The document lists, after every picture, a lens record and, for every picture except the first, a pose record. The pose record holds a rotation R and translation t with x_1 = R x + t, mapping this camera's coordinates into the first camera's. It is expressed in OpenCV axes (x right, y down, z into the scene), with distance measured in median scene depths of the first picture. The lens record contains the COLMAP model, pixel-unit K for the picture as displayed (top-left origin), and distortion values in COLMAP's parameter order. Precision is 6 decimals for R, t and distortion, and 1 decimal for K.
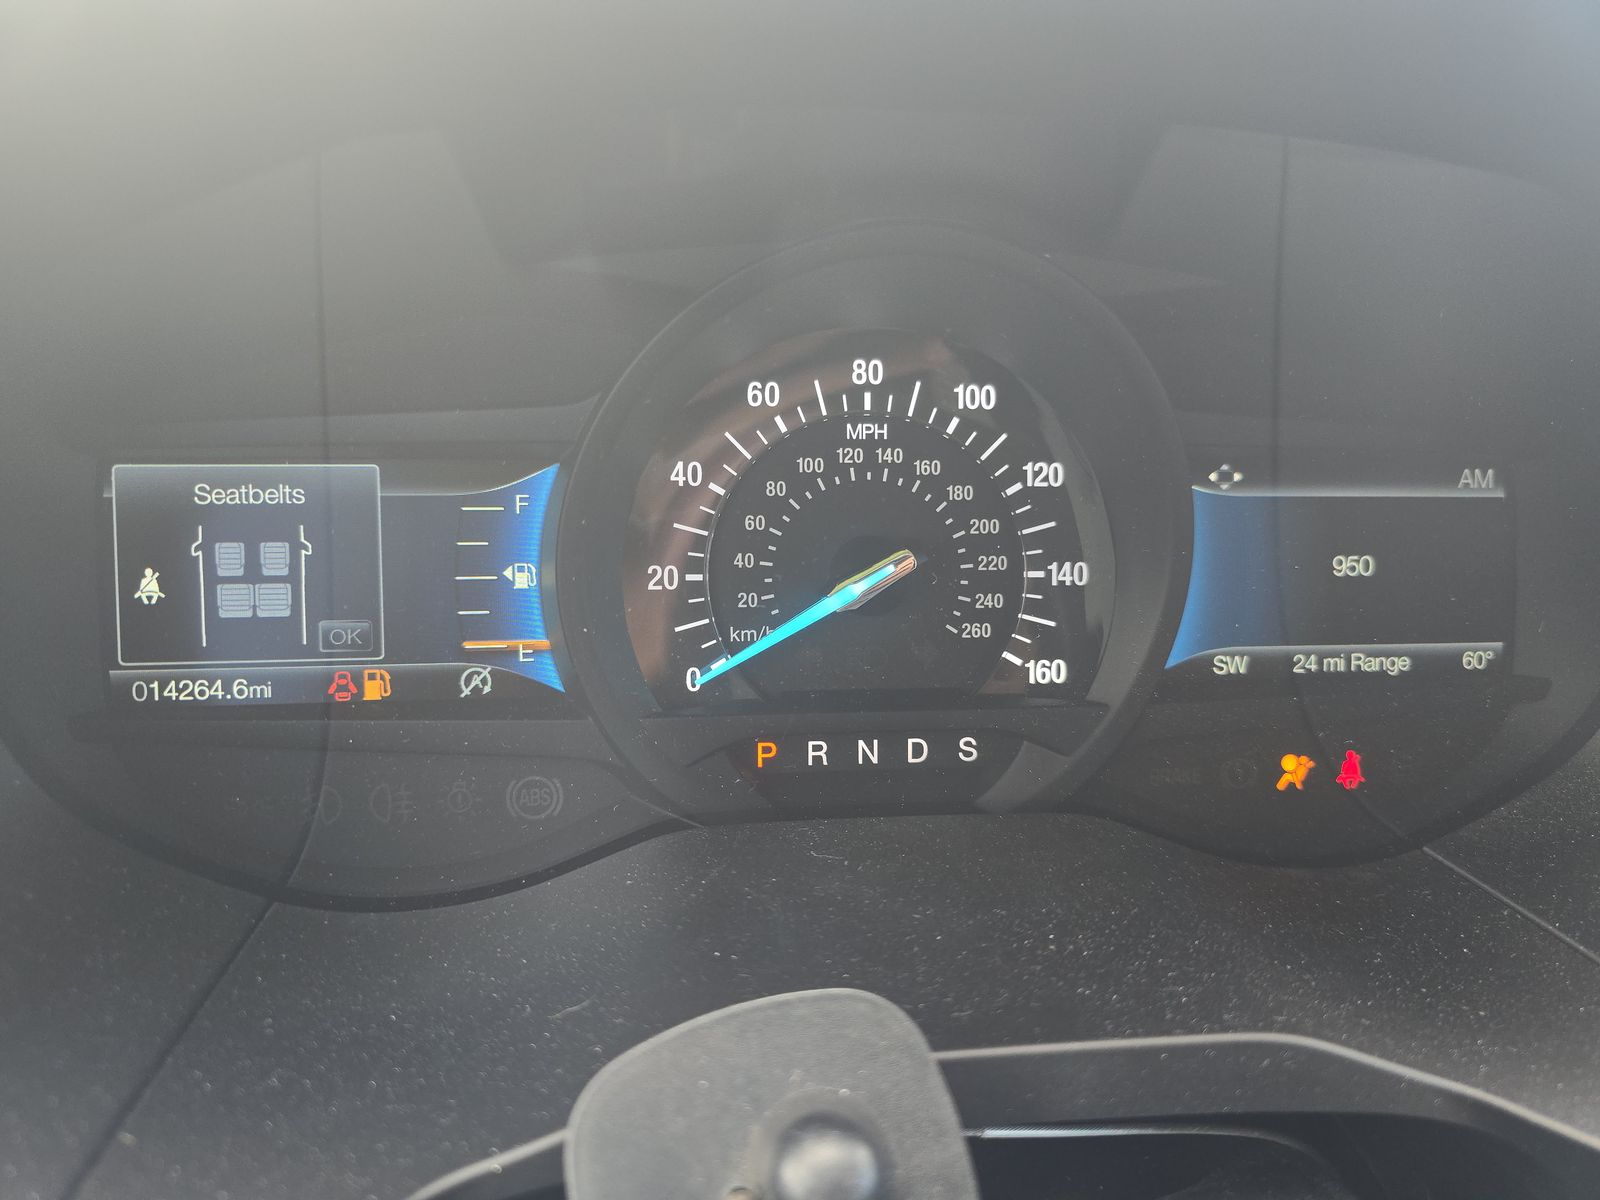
lens RADIAL K [[1108.4, 0, 794.2], [0, 1108.4, 610.9], [0, 0, 1]] dist [0.045026, -0.045937]
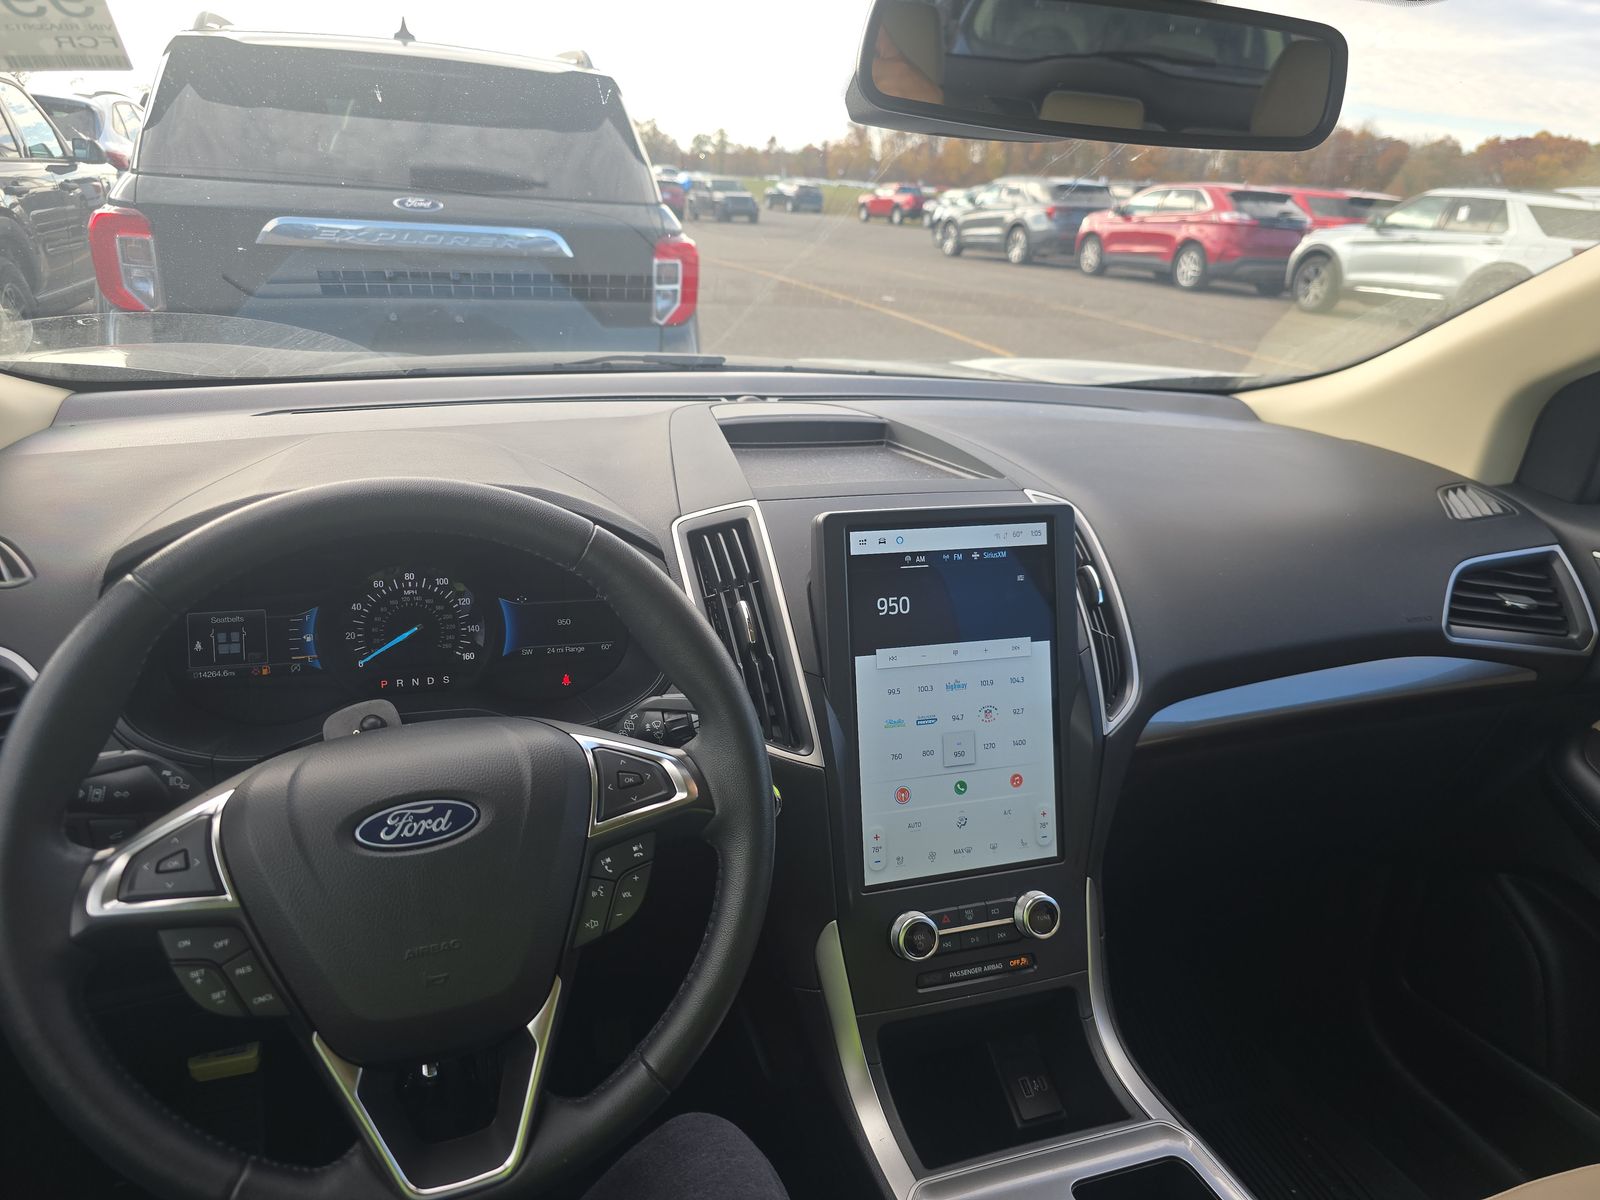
lens RADIAL K [[1108.4, 0, 802.1], [0, 1108.4, 601.1], [0, 0, 1]] dist [0.045026, -0.045937]
pose [[0.965558, -0.047215, 0.255868, 0.364600], [0.061321, 0.996990, -0.047431, 0.115066], [-0.252858, 0.061487, 0.965547, -2.787904]]
